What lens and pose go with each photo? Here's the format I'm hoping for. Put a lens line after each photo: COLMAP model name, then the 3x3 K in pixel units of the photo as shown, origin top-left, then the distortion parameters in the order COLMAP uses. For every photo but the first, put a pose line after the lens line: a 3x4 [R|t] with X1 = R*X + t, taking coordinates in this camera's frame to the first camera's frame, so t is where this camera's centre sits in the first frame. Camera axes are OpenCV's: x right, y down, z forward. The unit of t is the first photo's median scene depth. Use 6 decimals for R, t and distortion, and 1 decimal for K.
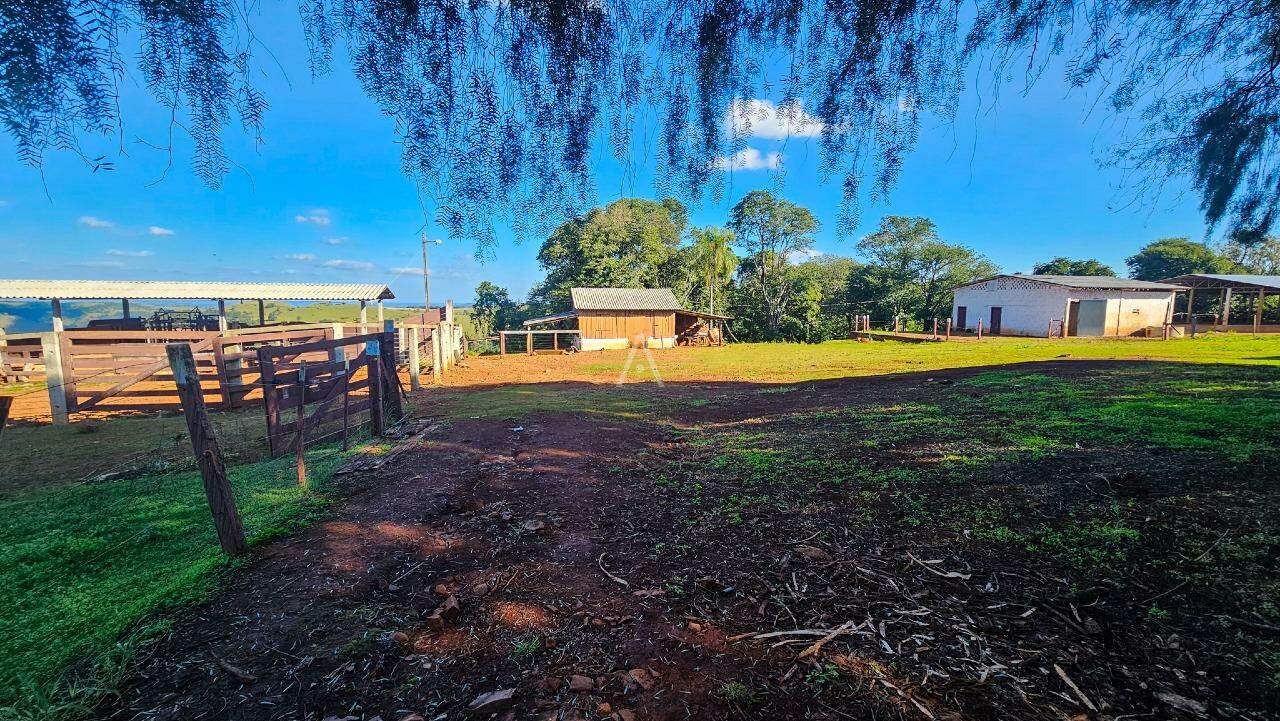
lens RADIAL K [[841.1, 0, 640.0], [0, 841.1, 360.5], [0, 0, 1]] dist [0.001857, 0.000092]
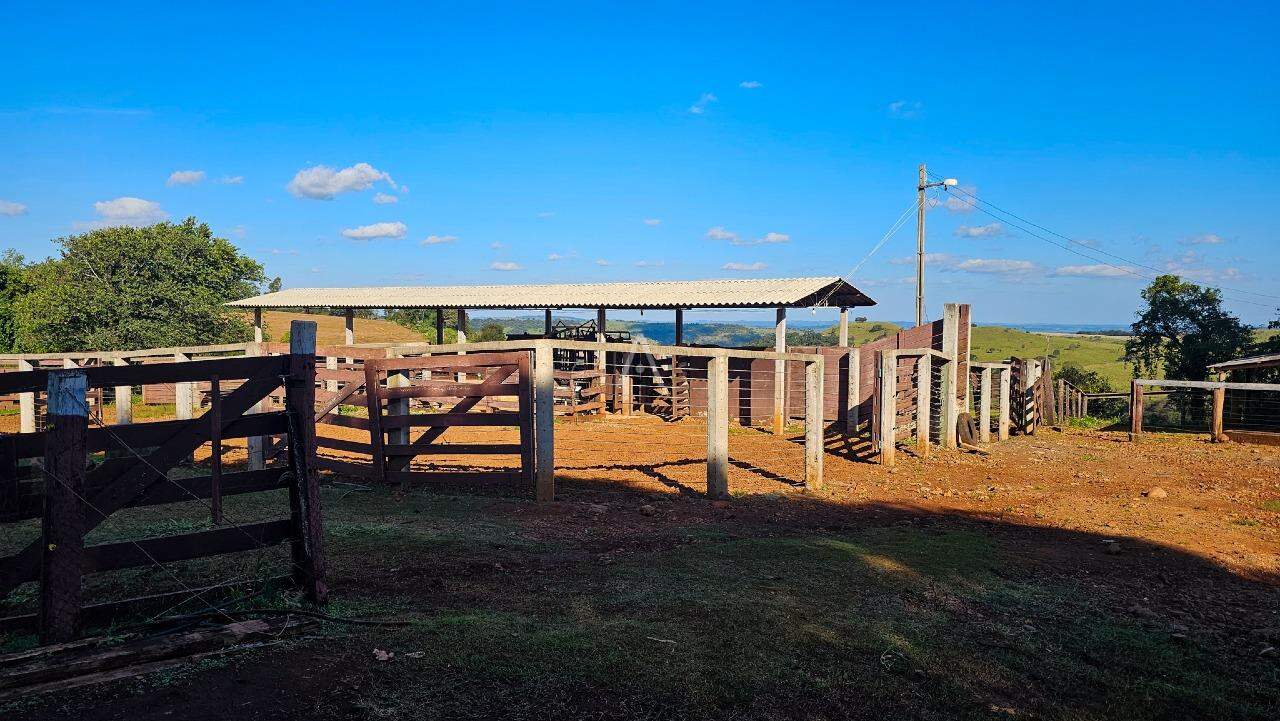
lens RADIAL K [[841.1, 0, 640.0], [0, 841.1, 360.5], [0, 0, 1]] dist [0.001857, 0.000092]
pose [[0.549149, 0.034325, -0.835019, 0.046268], [-0.070755, 0.997478, -0.005528, -0.018935], [0.832724, 0.062118, 0.550193, 0.429350]]
